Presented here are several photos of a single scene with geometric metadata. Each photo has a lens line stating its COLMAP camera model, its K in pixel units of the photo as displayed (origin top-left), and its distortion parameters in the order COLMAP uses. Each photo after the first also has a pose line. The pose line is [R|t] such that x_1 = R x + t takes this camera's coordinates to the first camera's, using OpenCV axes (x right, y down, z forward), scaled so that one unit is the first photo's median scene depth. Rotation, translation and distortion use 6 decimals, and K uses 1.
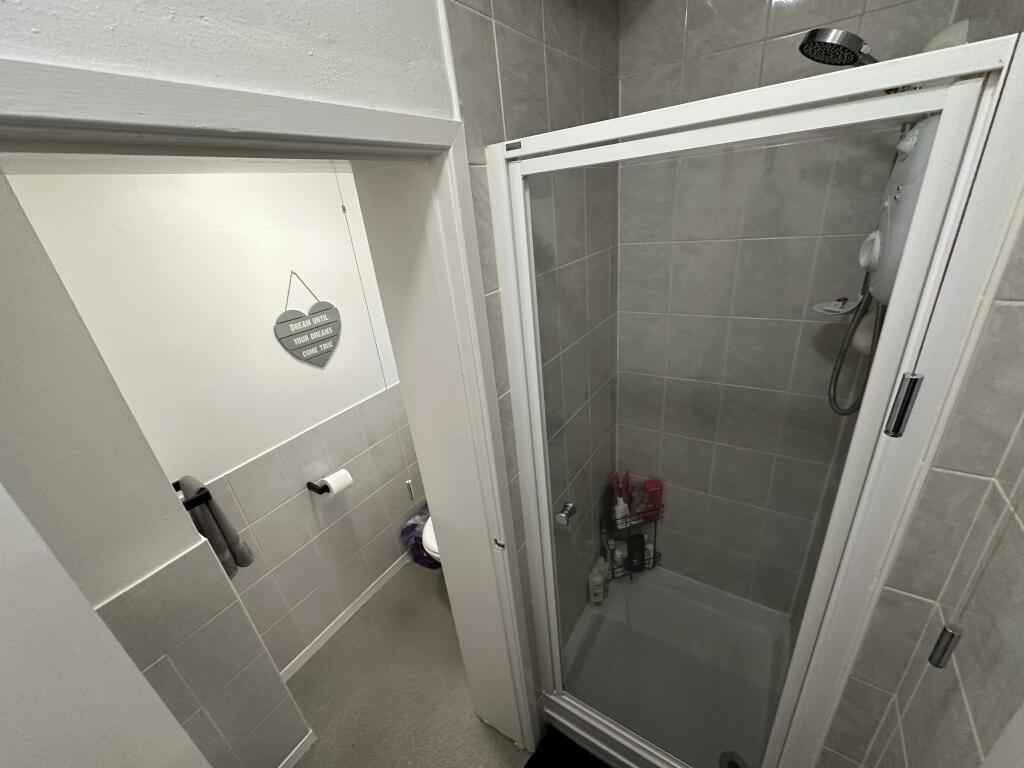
lens RADIAL K [[409.4, 0, 508.8], [0, 409.4, 384.7], [0, 0, 1]] dist [0.000961, -0.000056]
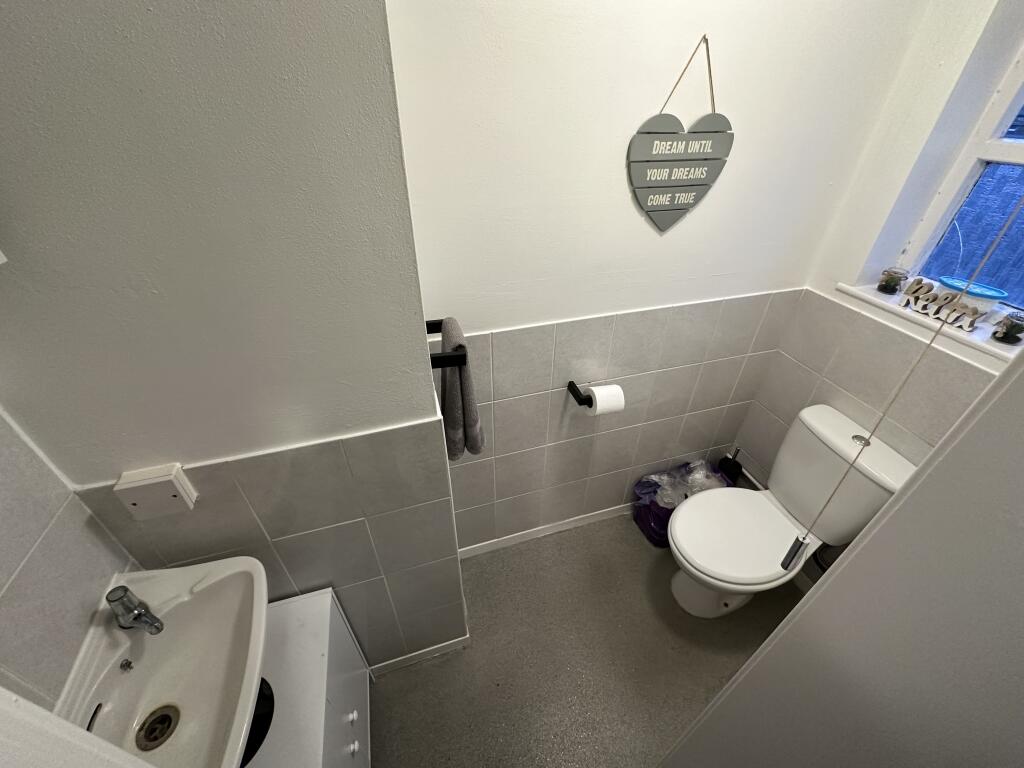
lens RADIAL K [[409.4, 0, 513.2], [0, 409.4, 382.6], [0, 0, 1]] dist [0.000961, -0.000056]
pose [[0.766294, 0.461269, -0.447240, -0.248844], [-0.344256, 0.882526, 0.320367, 0.041038], [0.542477, -0.091530, 0.835070, 0.338200]]
